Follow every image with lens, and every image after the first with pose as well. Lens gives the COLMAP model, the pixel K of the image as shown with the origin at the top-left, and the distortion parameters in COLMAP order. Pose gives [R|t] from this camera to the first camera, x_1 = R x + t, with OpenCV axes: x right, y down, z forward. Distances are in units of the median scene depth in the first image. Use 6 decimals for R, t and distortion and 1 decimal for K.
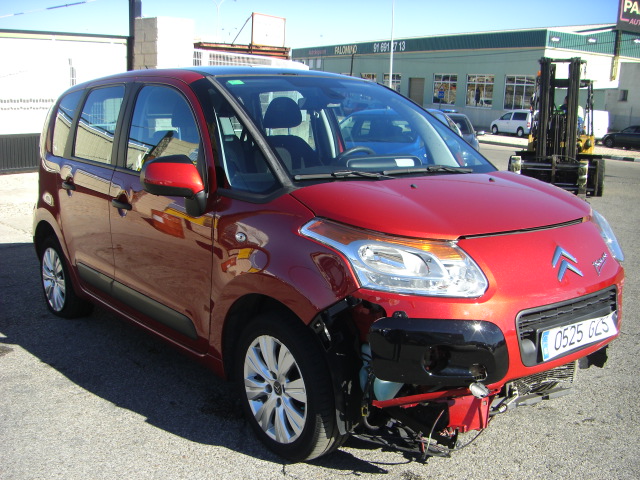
lens RADIAL K [[701.7, 0, 304.7], [0, 701.7, 299.6], [0, 0, 1]] dist [-0.149102, 0.014444]
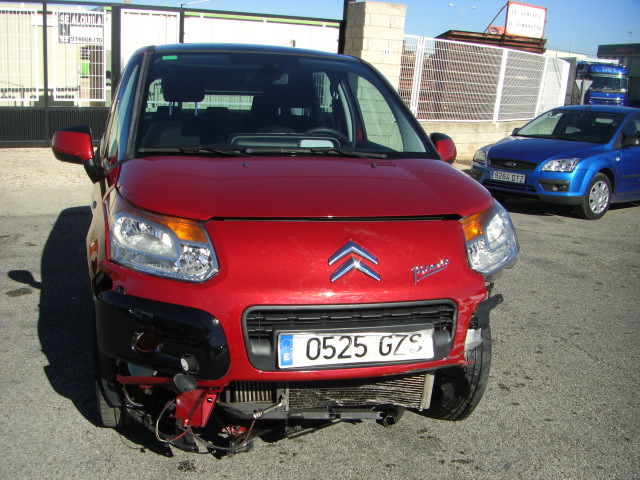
lens RADIAL K [[701.7, 0, 304.7], [0, 701.7, 299.6], [0, 0, 1]] dist [-0.149102, 0.014444]
pose [[0.917633, 0.138415, -0.372546, 0.567593], [-0.133143, 0.990290, 0.039979, -0.029494], [0.374463, 0.012916, 0.927152, 0.151933]]
